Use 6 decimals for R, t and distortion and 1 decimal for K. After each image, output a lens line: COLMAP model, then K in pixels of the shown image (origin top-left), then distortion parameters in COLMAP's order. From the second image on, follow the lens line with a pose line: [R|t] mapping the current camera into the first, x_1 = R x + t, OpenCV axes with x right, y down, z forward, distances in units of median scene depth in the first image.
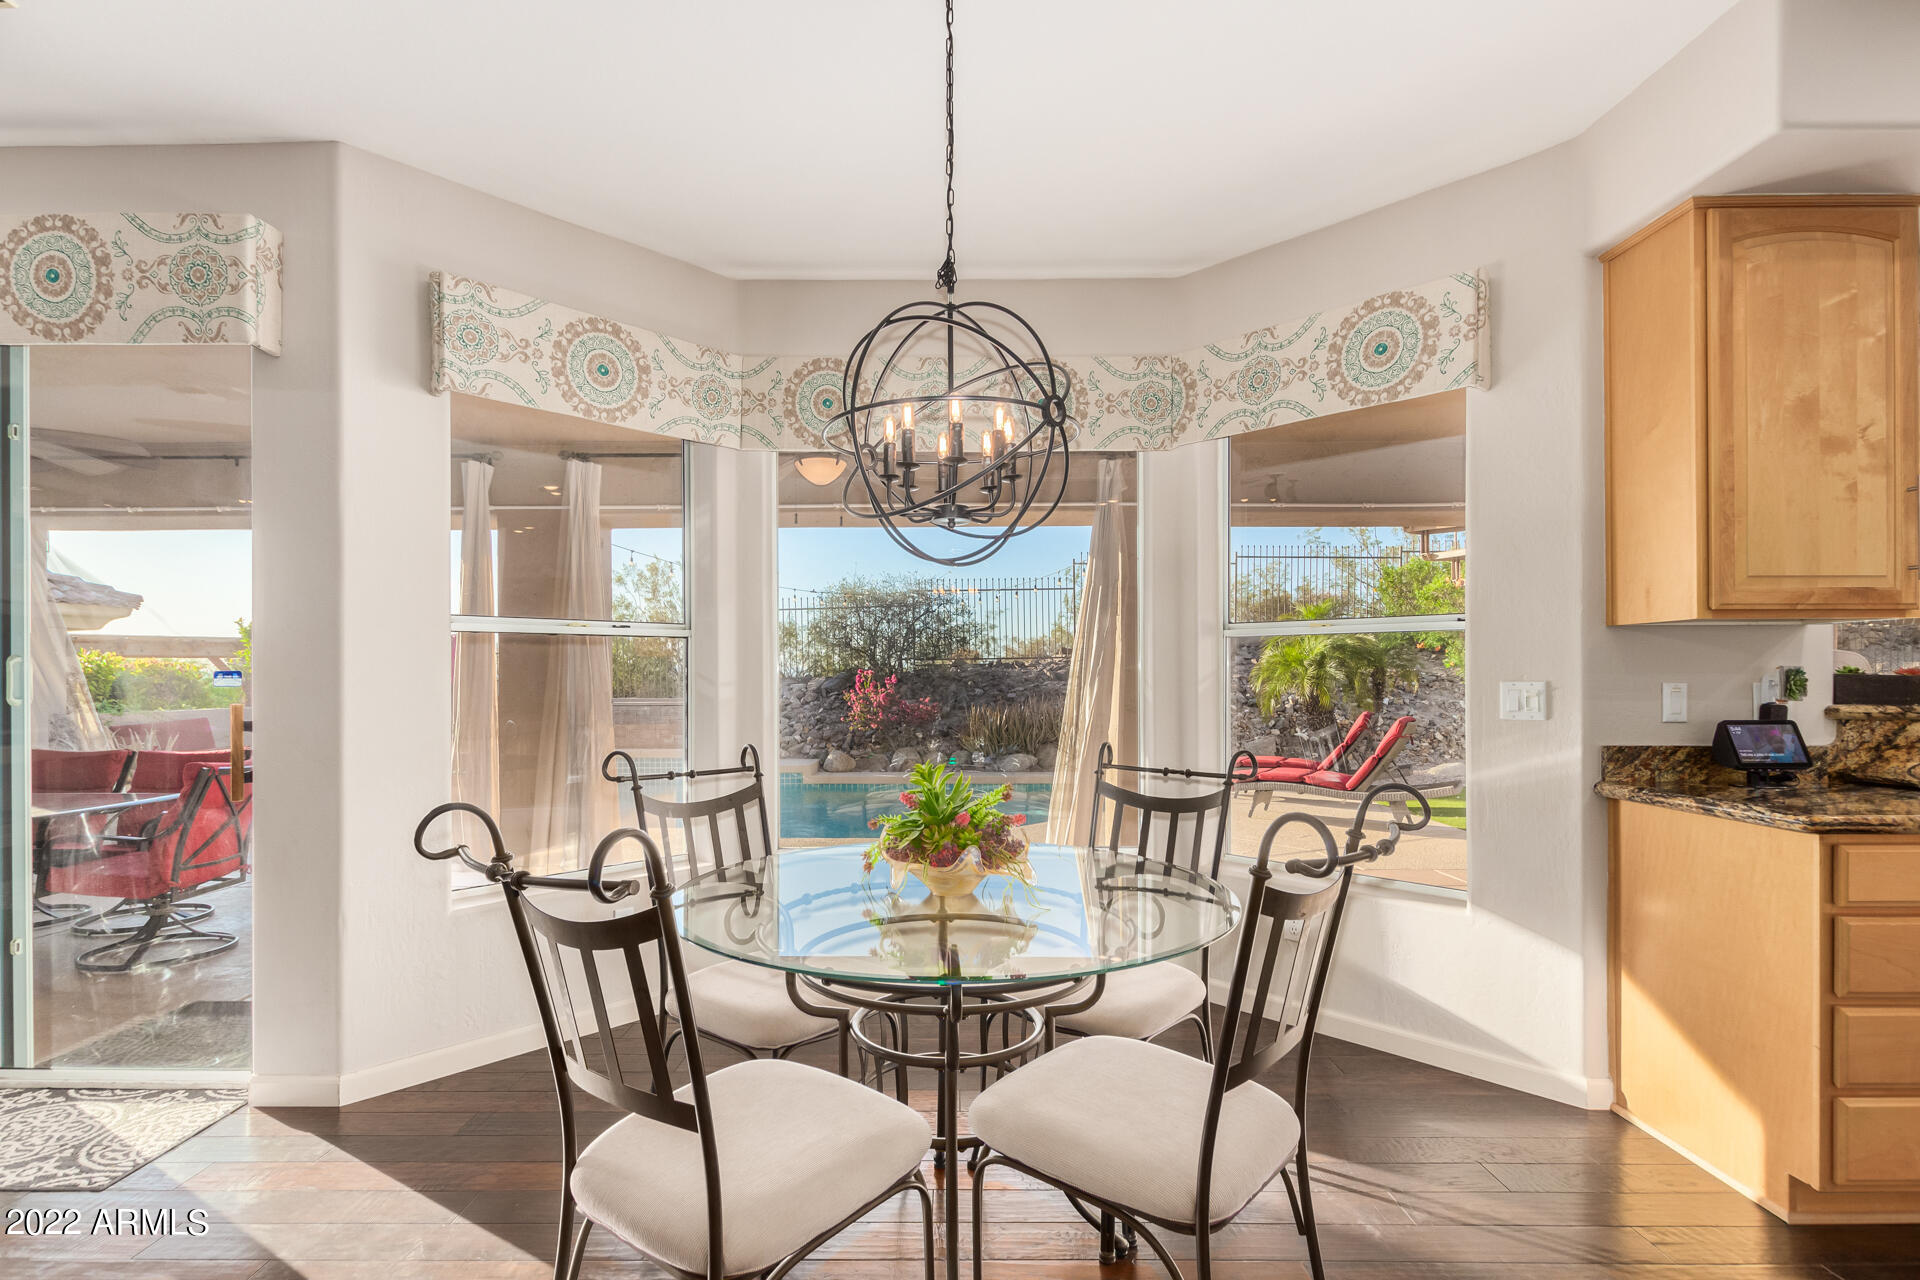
lens RADIAL K [[883.3, 0, 934.6], [0, 883.3, 667.4], [0, 0, 1]] dist [0.002660, -0.000545]
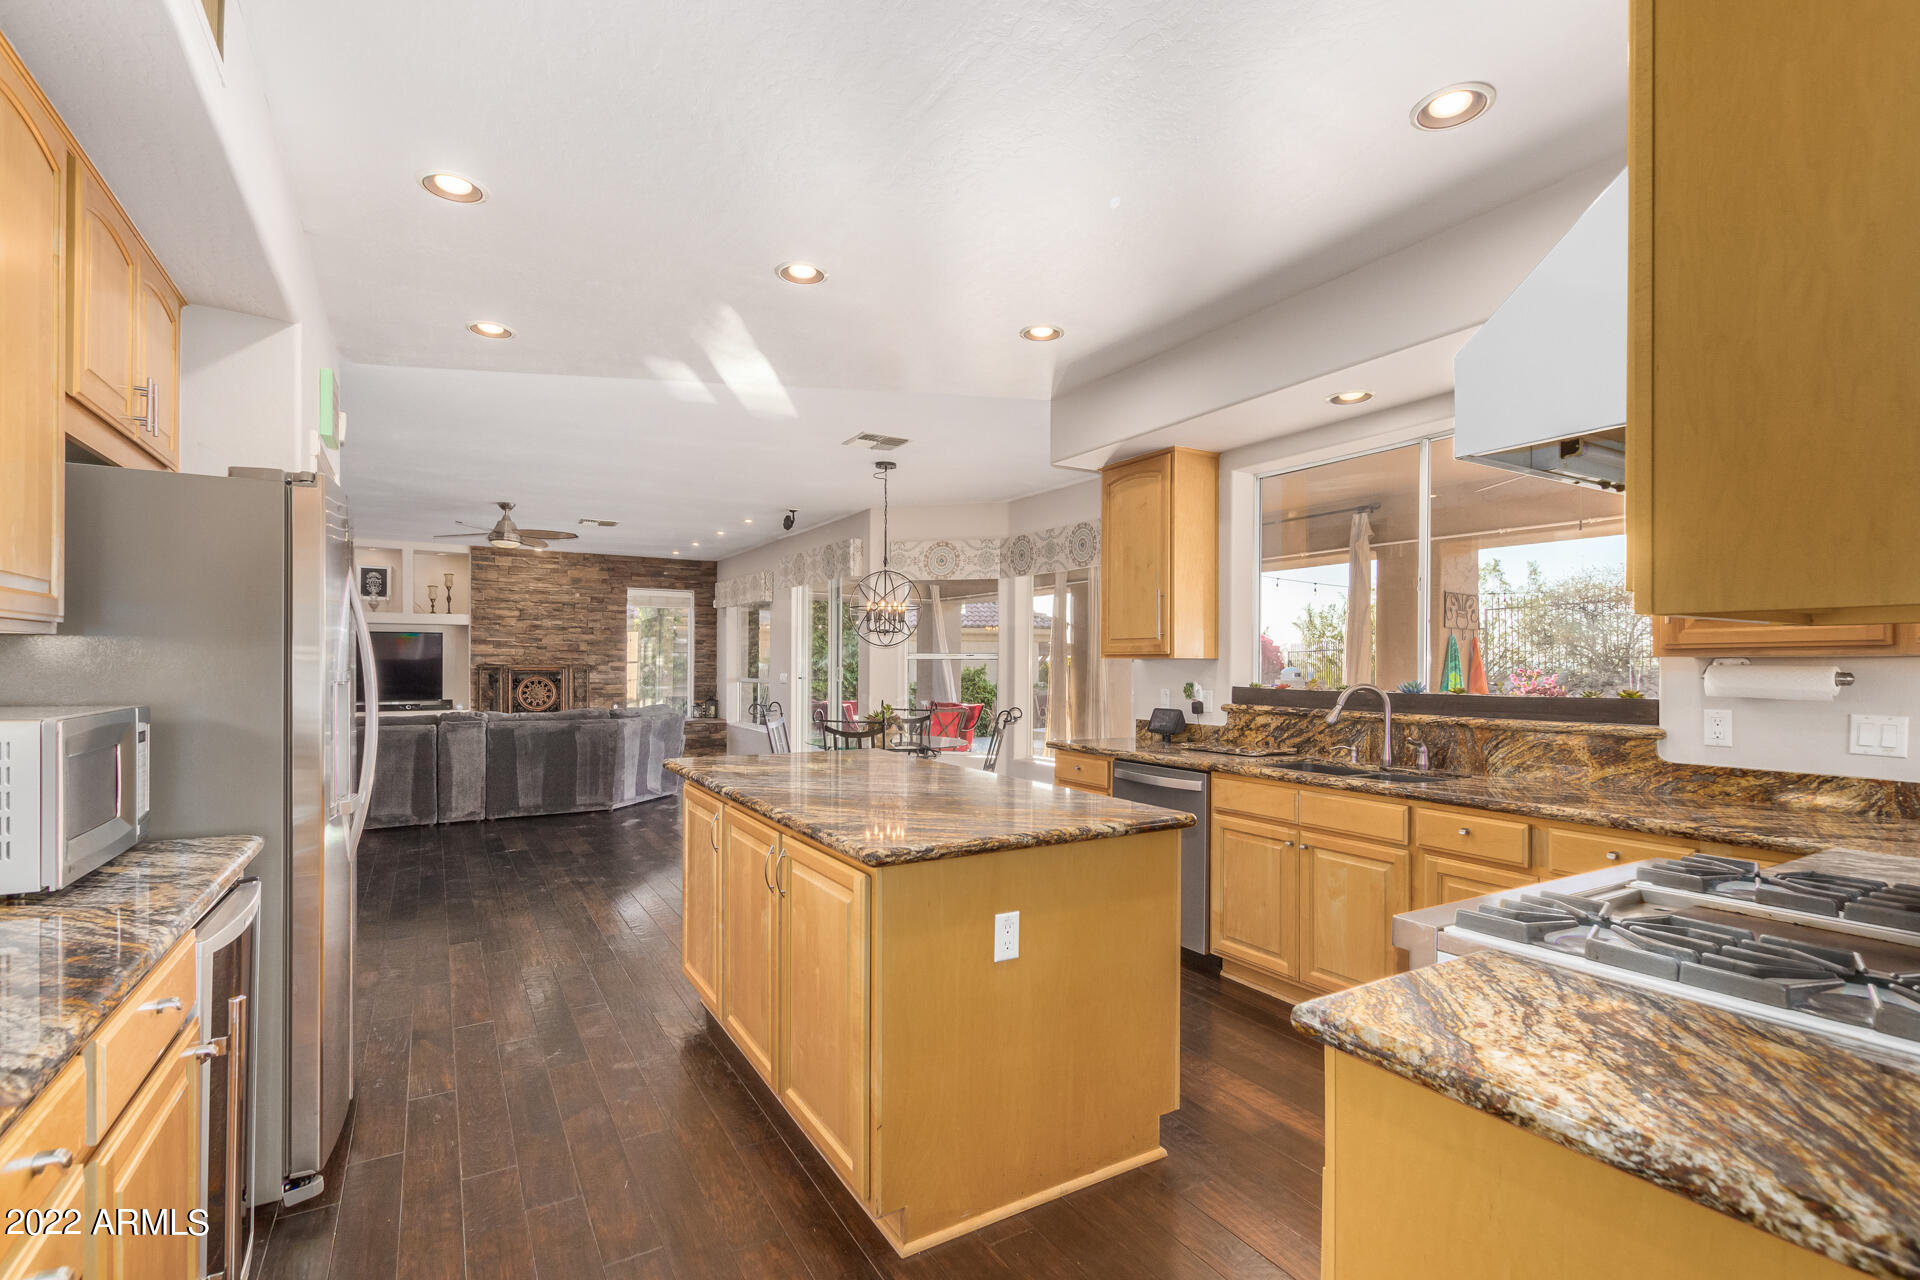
lens RADIAL K [[883.3, 0, 984.9], [0, 883.3, 664.9], [0, 0, 1]] dist [0.002660, -0.000545]
pose [[0.534523, 0.011836, -0.845071, 2.701675], [-0.009460, 0.999923, 0.008021, -0.054874], [0.845101, 0.003707, 0.534594, -0.451383]]
